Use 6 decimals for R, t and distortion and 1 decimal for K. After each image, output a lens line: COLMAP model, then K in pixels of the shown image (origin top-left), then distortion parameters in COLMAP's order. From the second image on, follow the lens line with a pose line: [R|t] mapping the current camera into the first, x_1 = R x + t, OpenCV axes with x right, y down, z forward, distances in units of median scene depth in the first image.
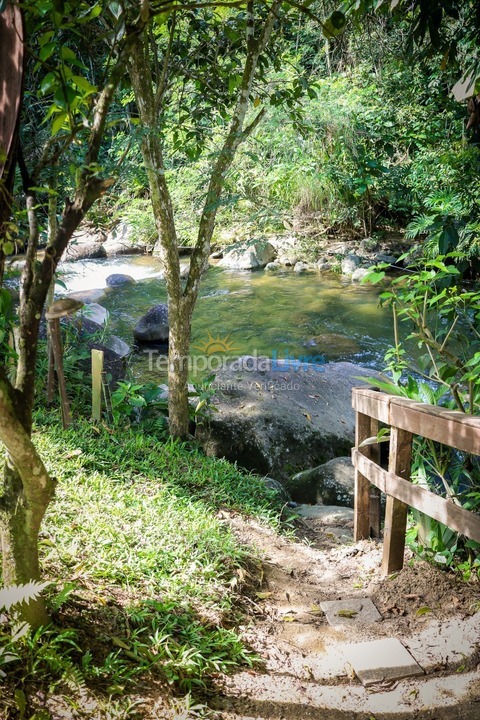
lens RADIAL K [[807.2, 0, 237.5], [0, 807.2, 360.0], [0, 0, 1]] dist [-0.087280, 0.000000]
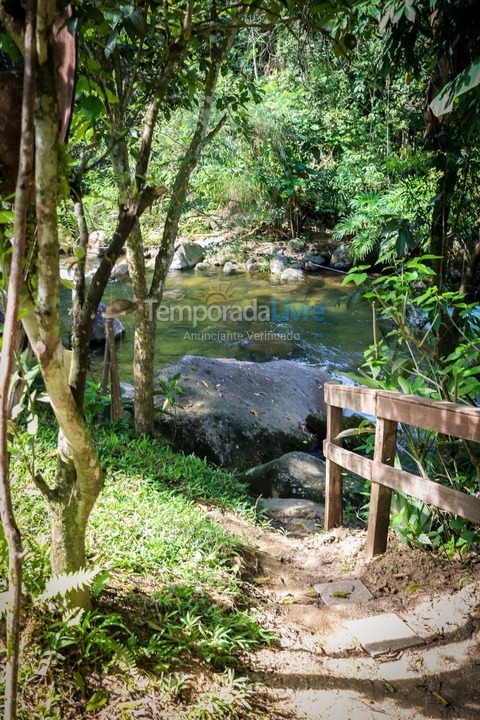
lens RADIAL K [[807.2, 0, 243.0], [0, 807.2, 359.7], [0, 0, 1]] dist [-0.087280, 0.000000]
pose [[0.993989, -0.012455, 0.108773, -0.103734], [0.012498, 0.999922, 0.000282, 0.002918], [-0.108768, 0.001079, 0.994067, -0.045965]]
